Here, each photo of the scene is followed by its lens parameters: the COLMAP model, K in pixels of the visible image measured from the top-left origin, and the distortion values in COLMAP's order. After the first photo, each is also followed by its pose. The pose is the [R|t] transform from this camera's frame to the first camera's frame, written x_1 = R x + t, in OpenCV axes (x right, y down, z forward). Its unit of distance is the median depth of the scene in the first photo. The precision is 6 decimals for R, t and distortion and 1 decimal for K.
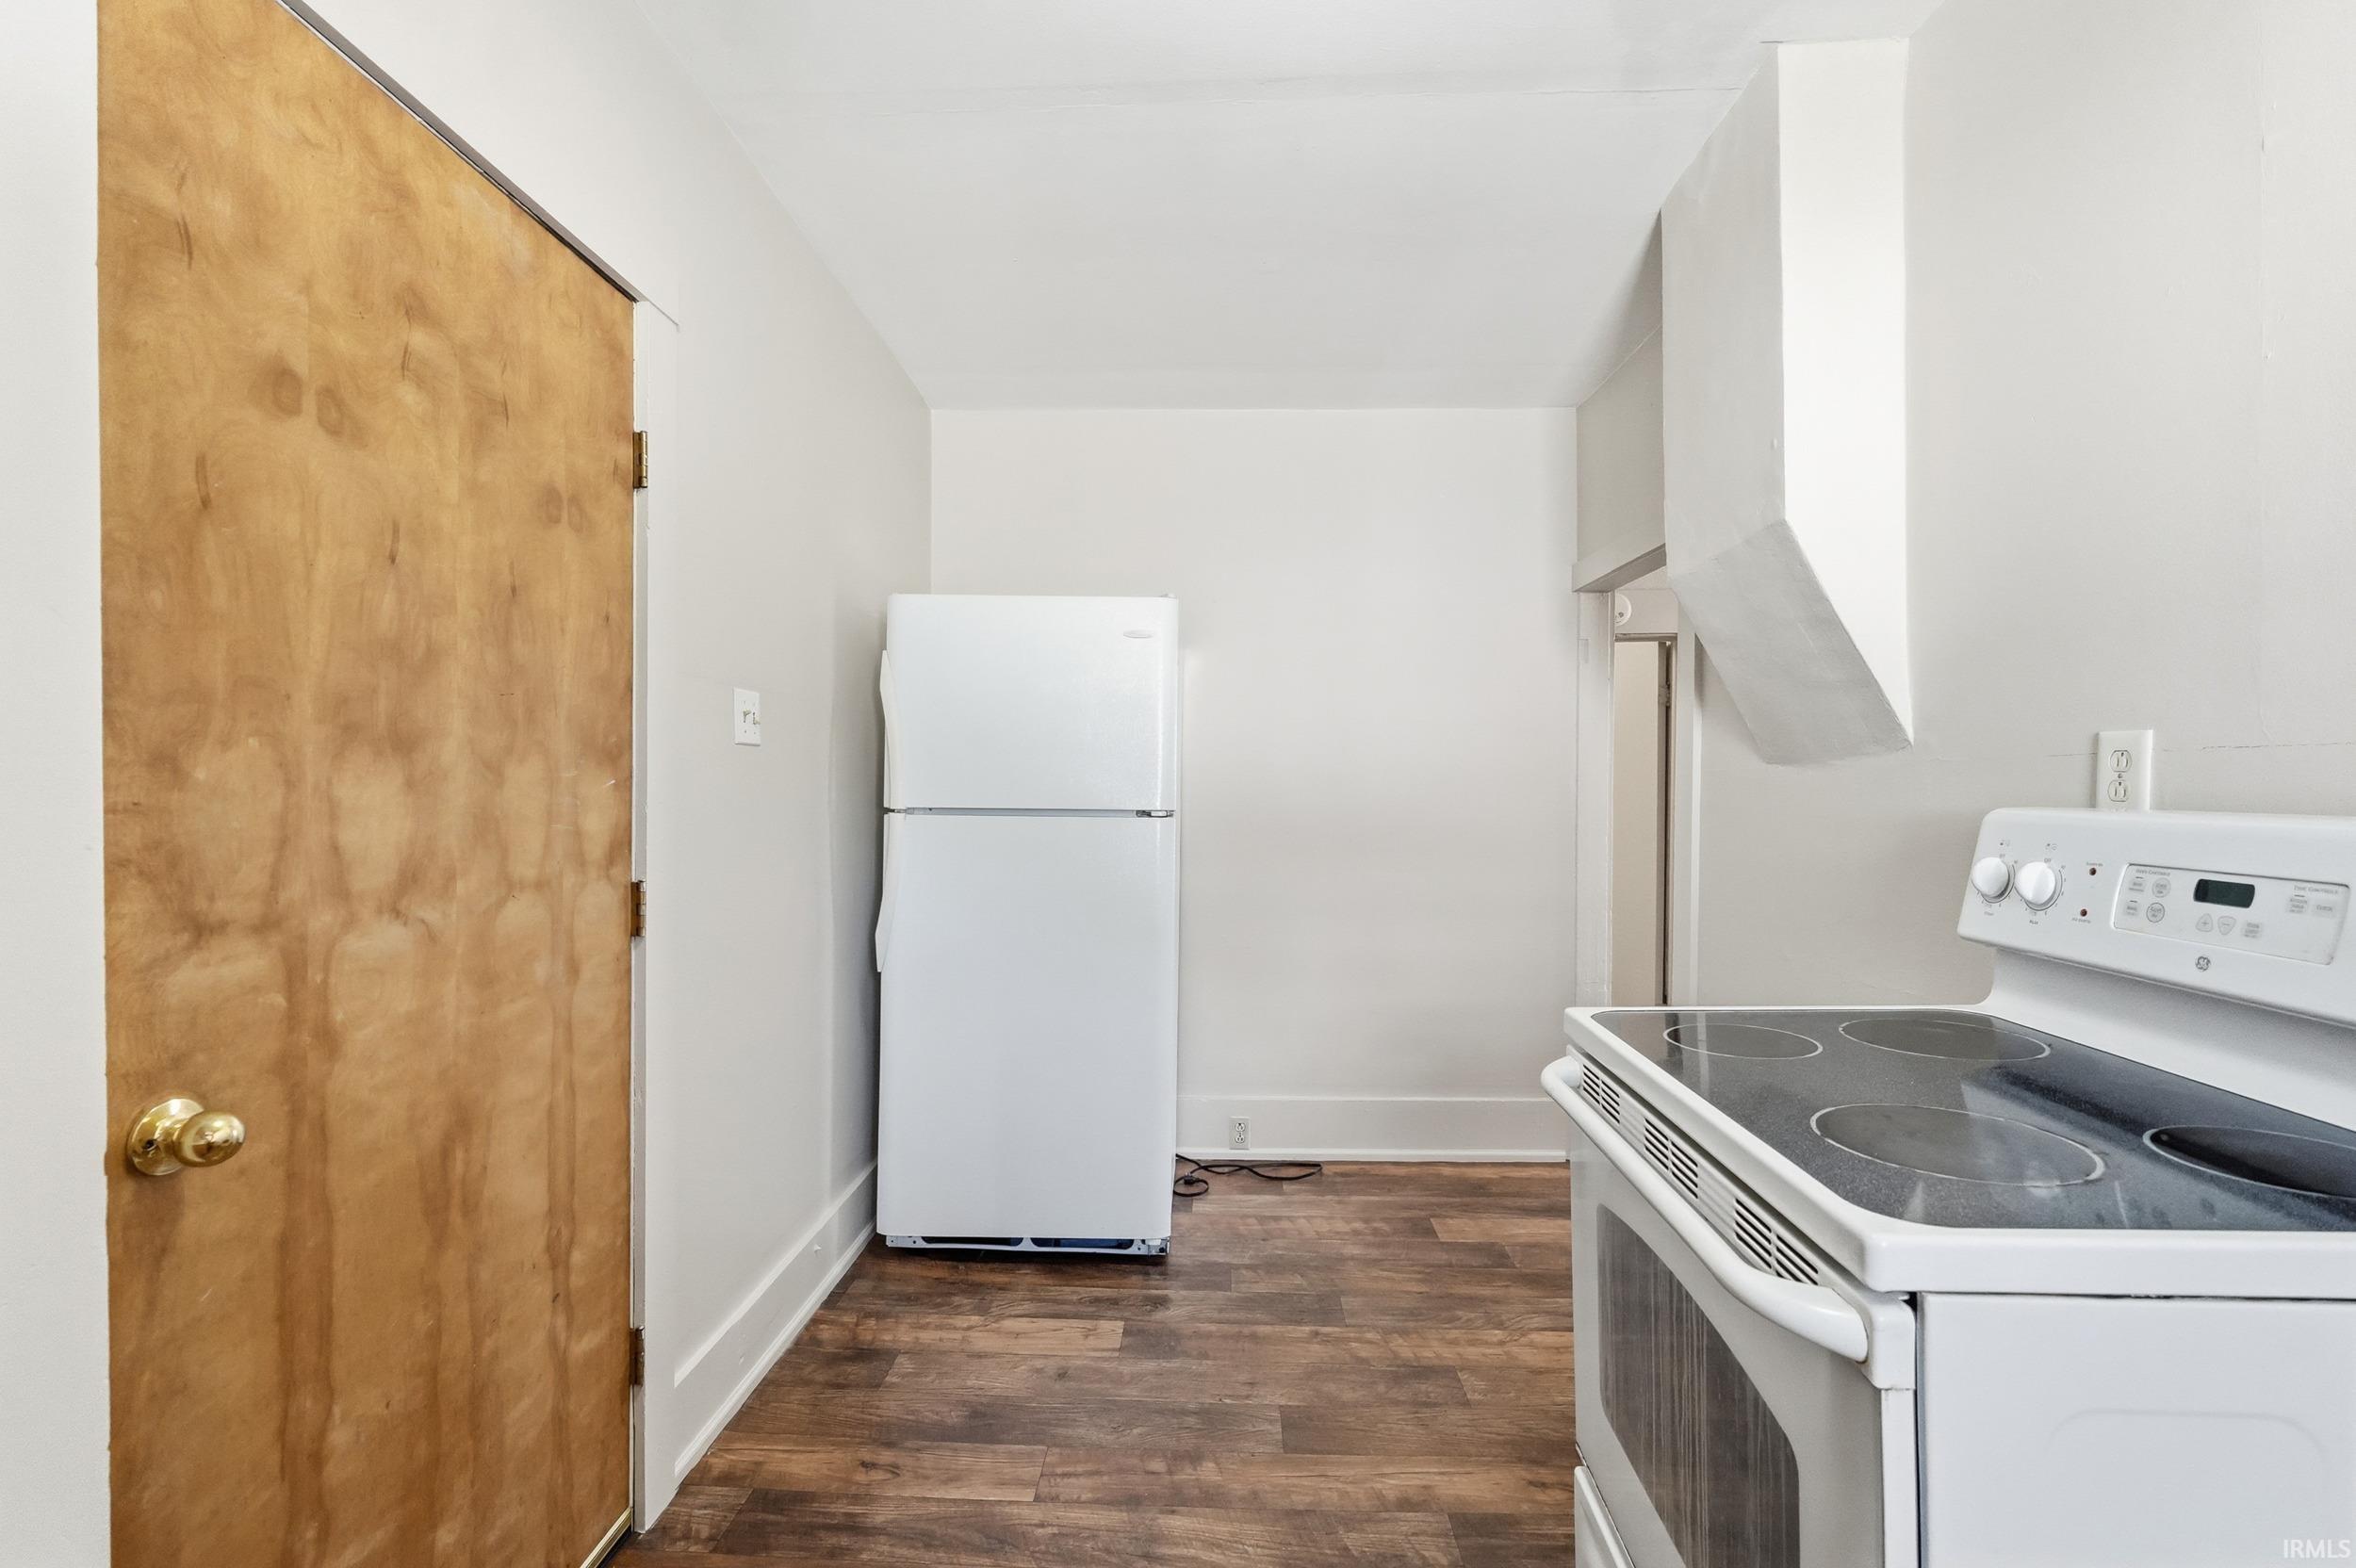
lens RADIAL K [[998.3, 0, 1170.6], [0, 998.3, 776.9], [0, 0, 1]] dist [0.000201, -0.000200]
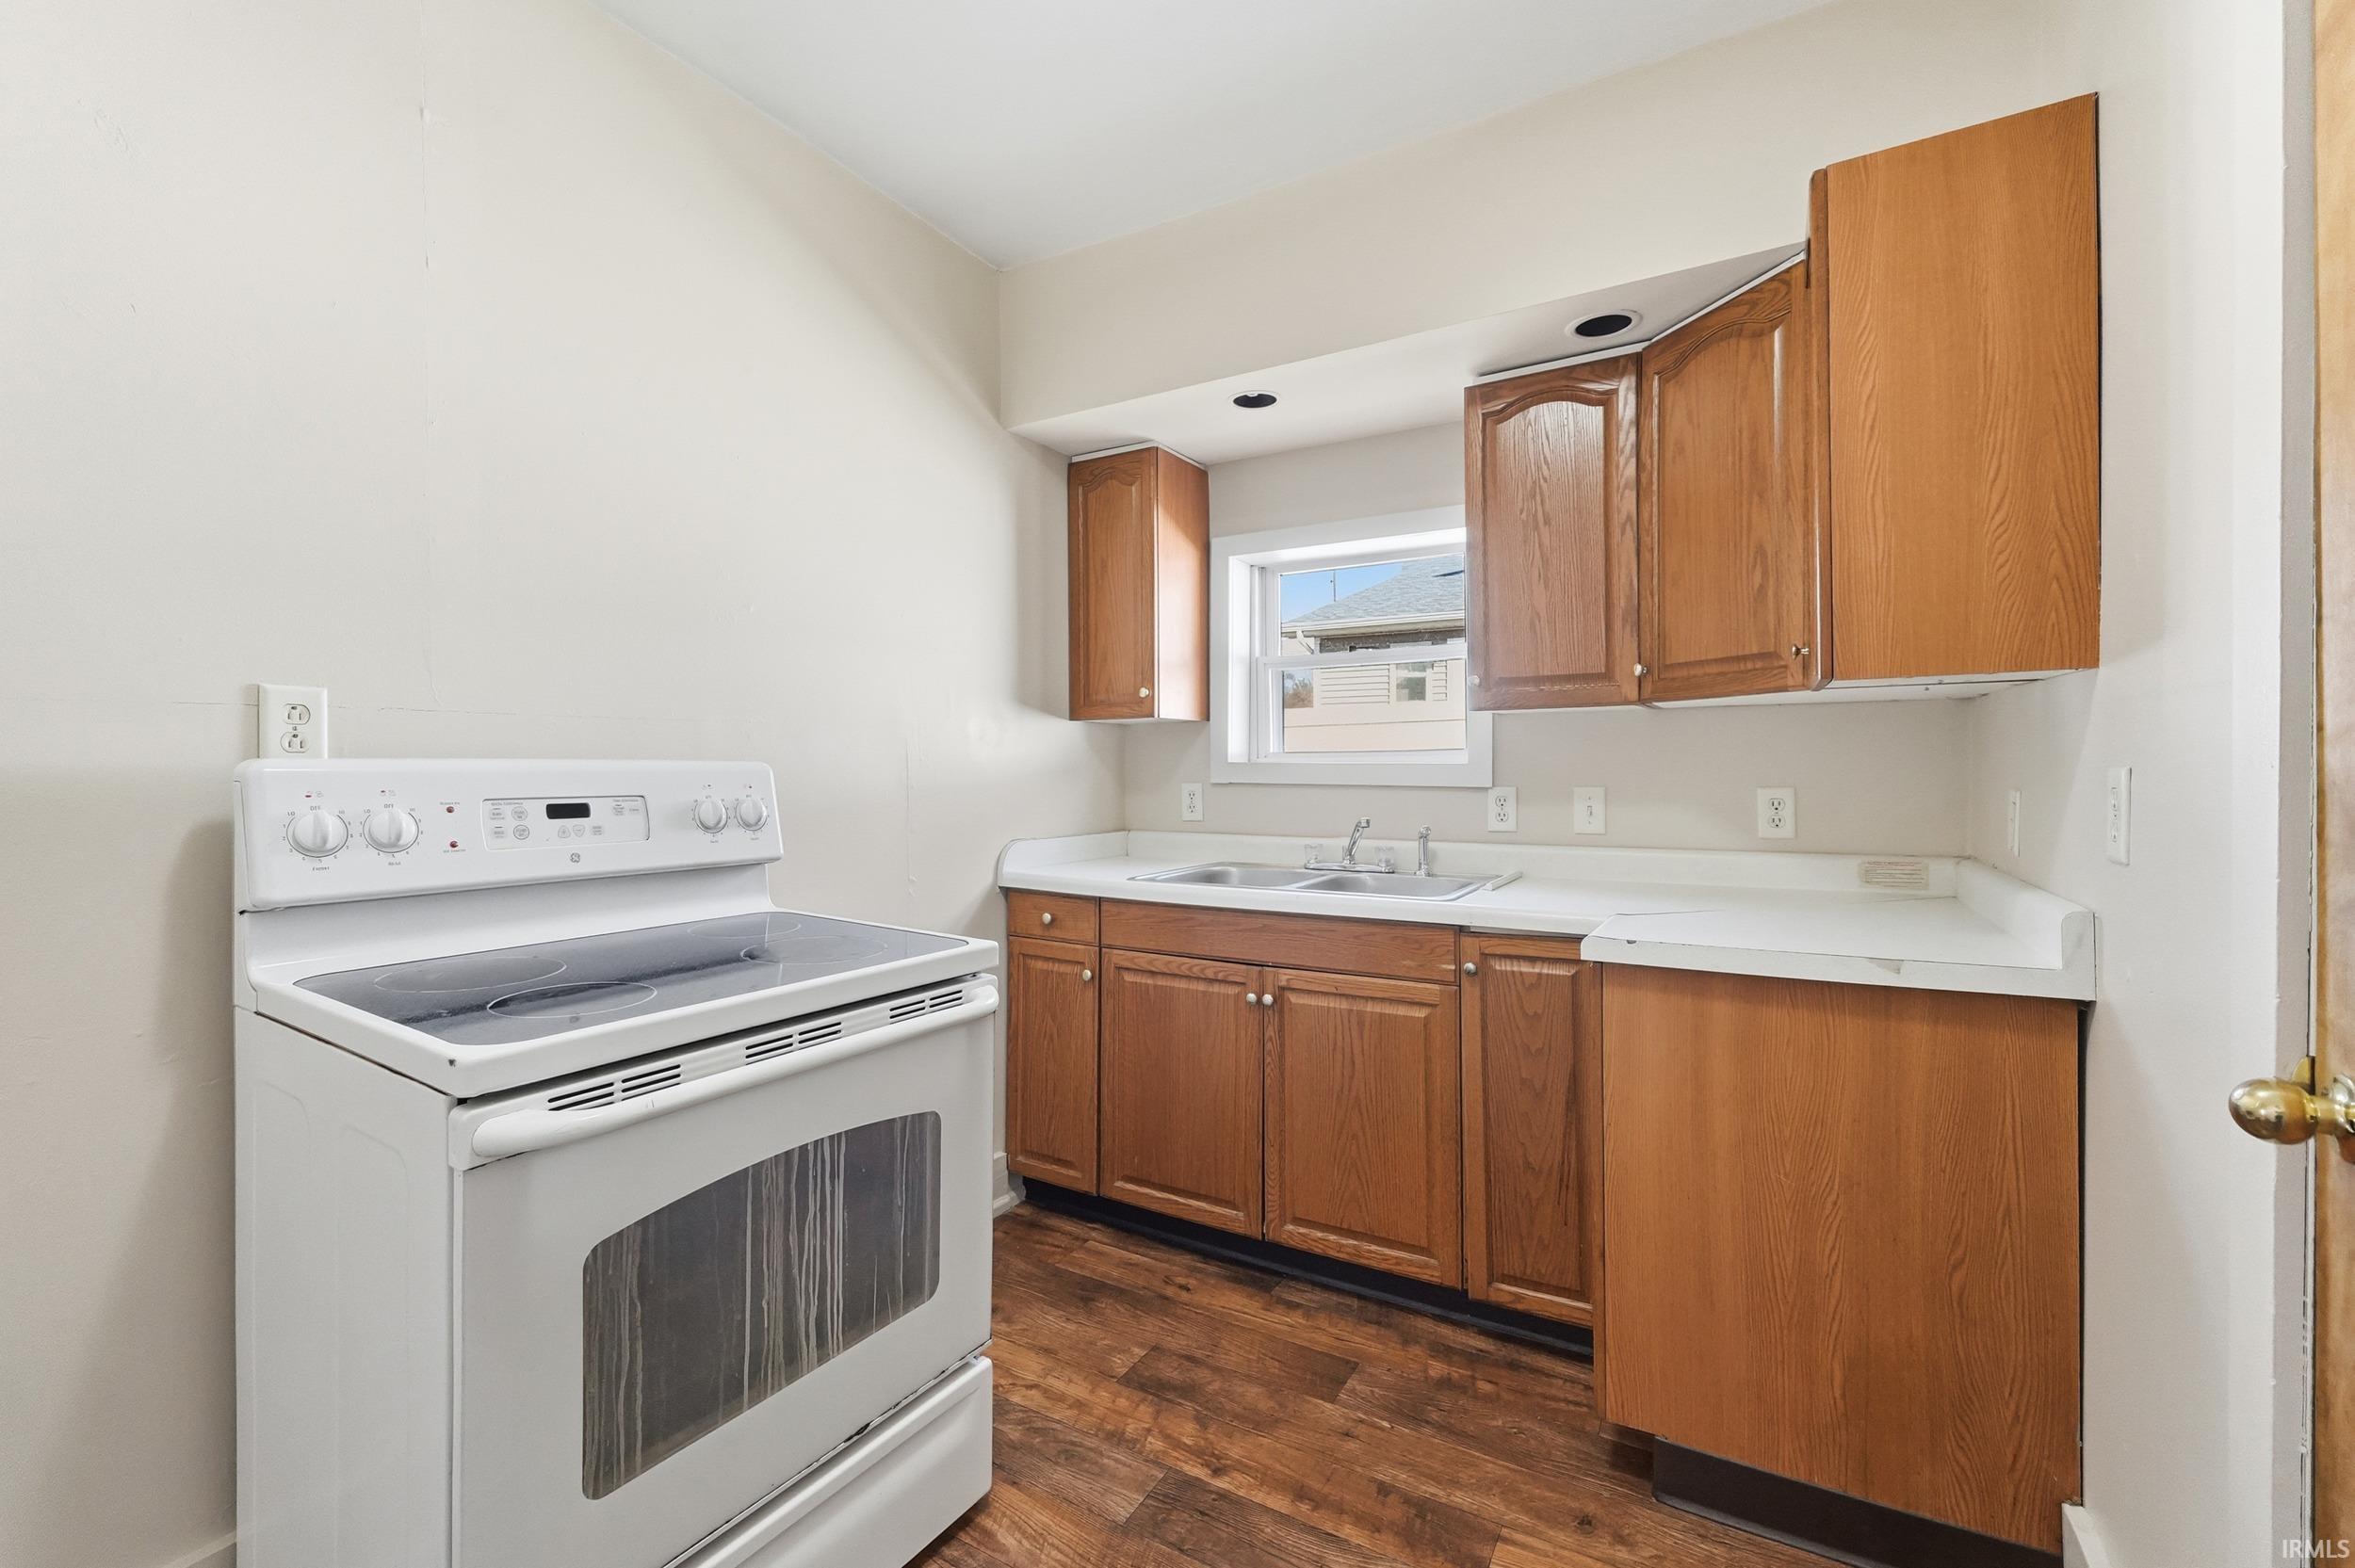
lens RADIAL K [[997.8, 0, 1170.1], [0, 997.8, 777.0], [0, 0, 1]] dist [0.000201, -0.000200]
pose [[-0.886852, -0.007784, 0.461989, -0.165782], [-0.017771, 0.999693, -0.017270, 0.058554], [-0.461713, -0.023526, -0.886718, 1.737709]]
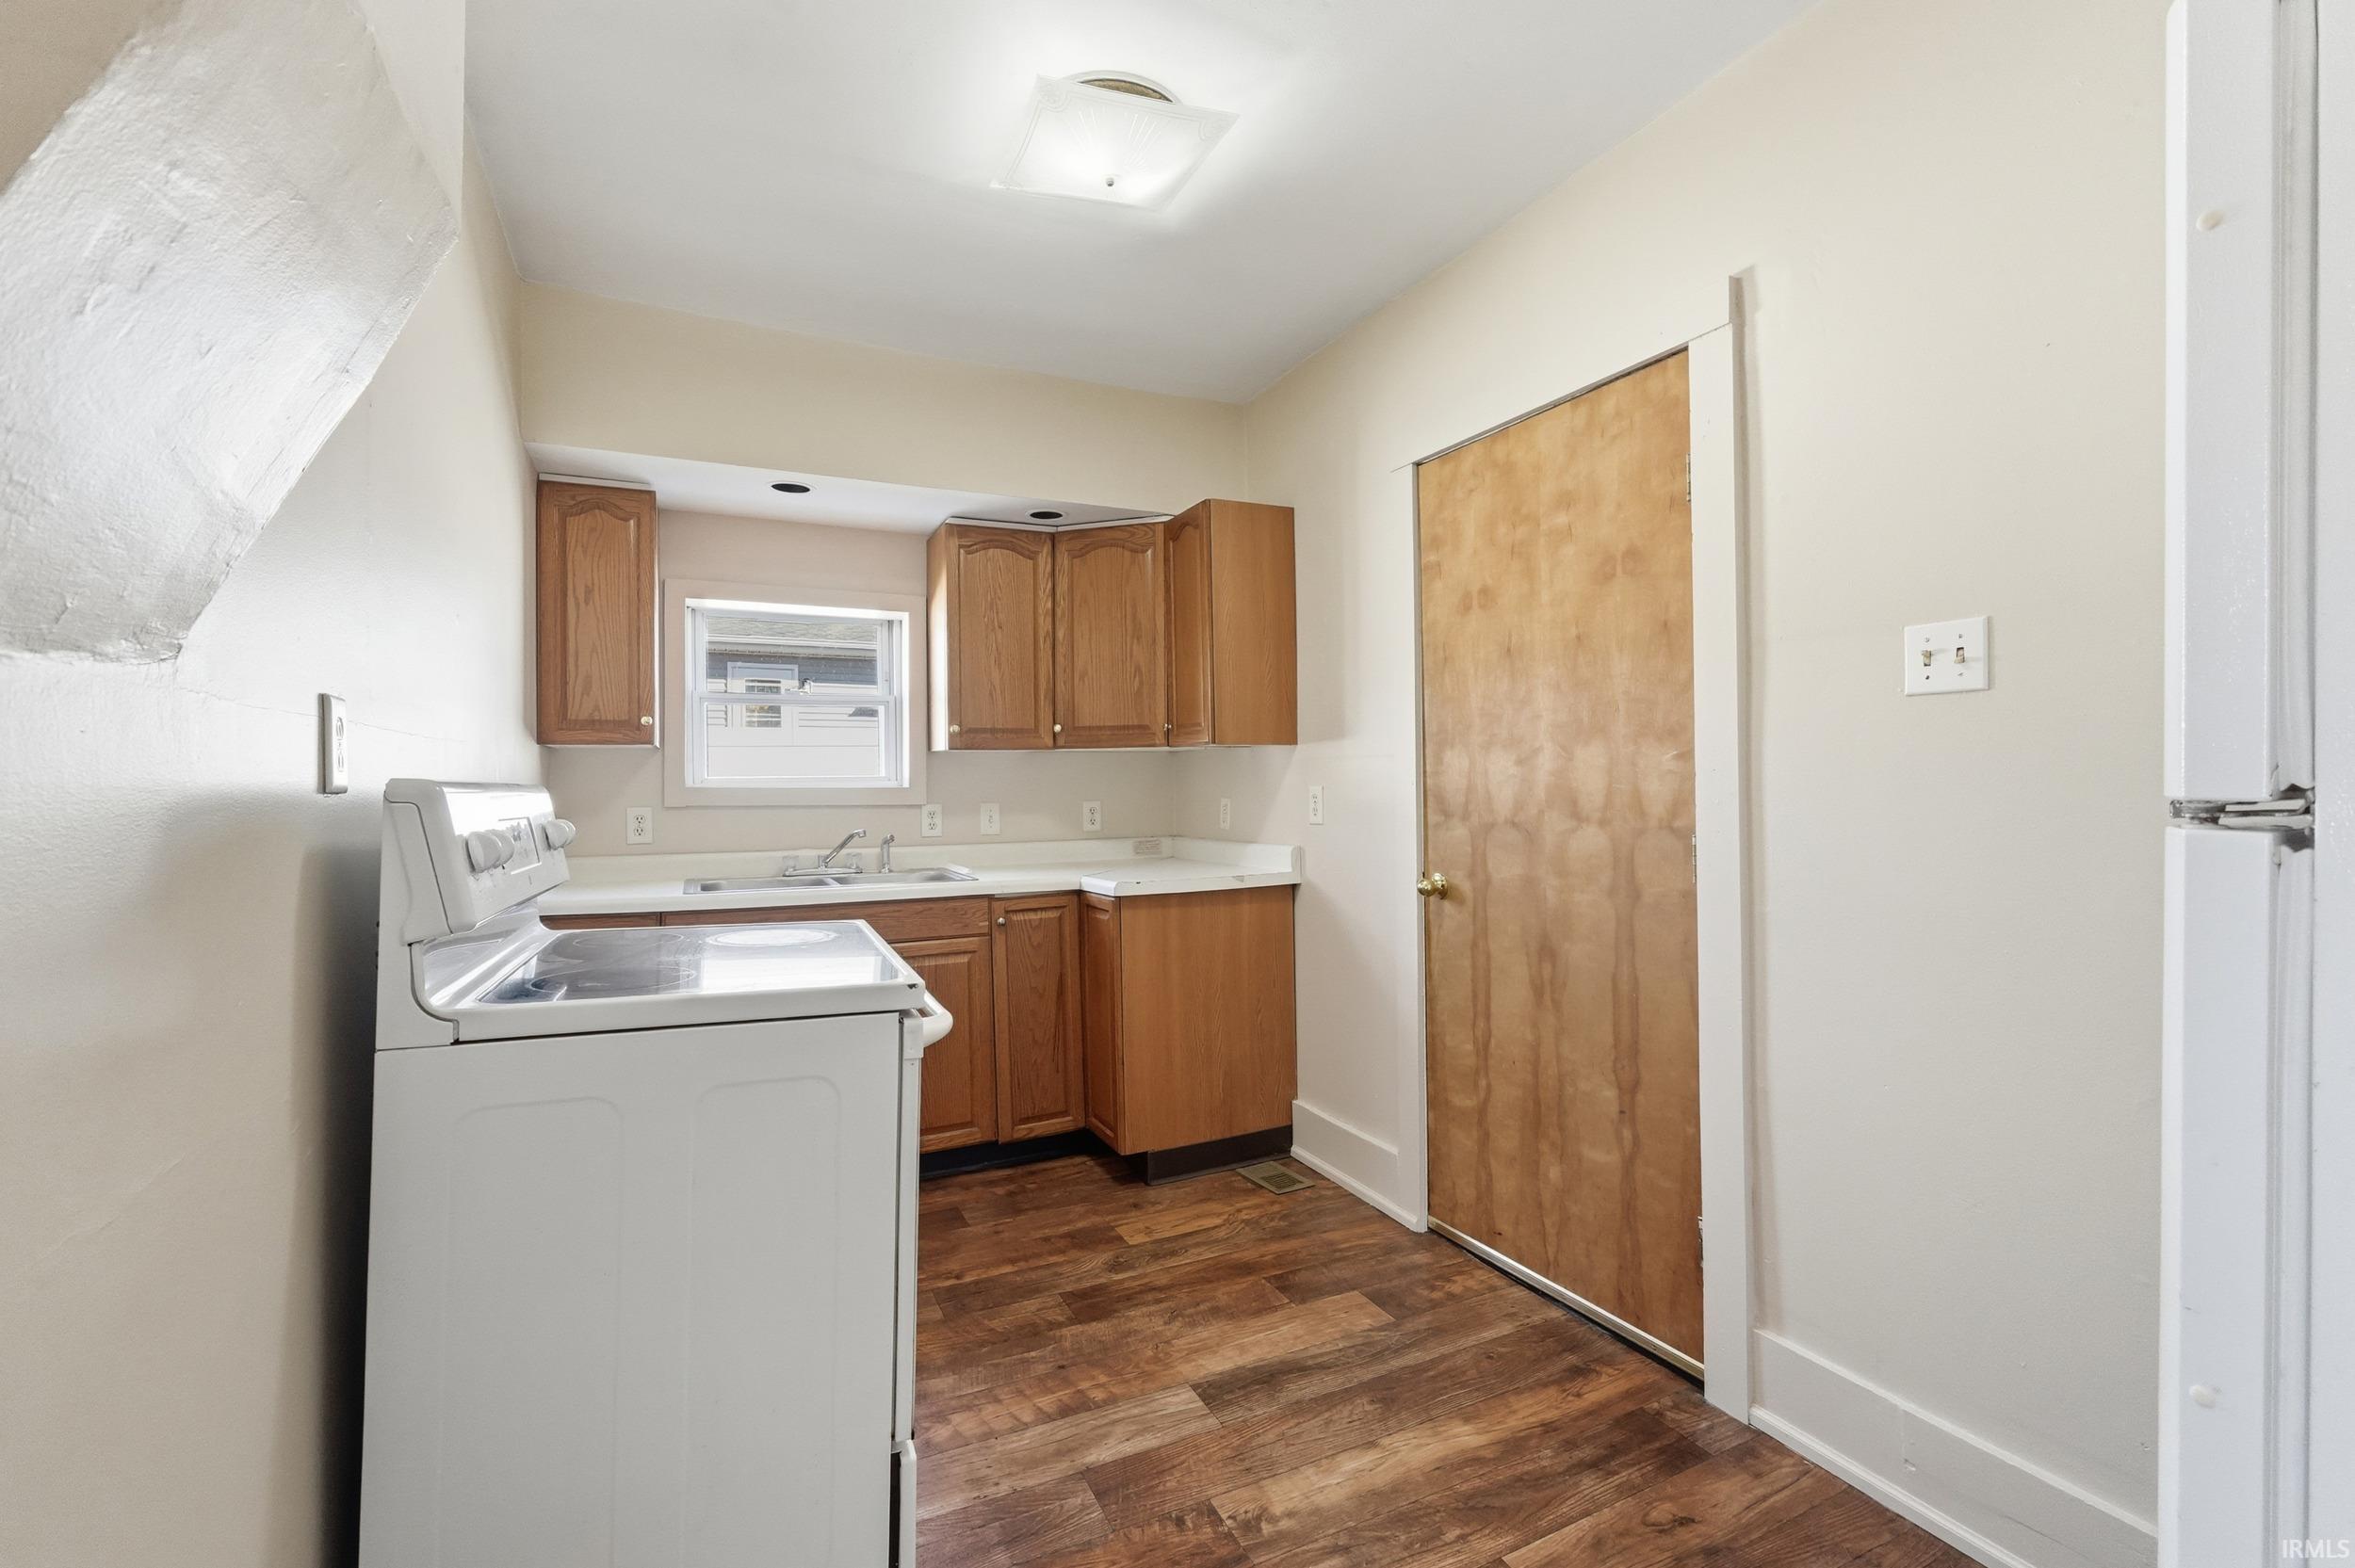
lens RADIAL K [[997.8, 0, 1170.1], [0, 997.8, 777.0], [0, 0, 1]] dist [0.000201, -0.000200]
pose [[-0.880444, -0.003137, -0.474140, 0.467301], [0.021047, 0.998734, -0.045689, 0.081399], [0.473683, -0.050206, -0.879263, 2.134790]]
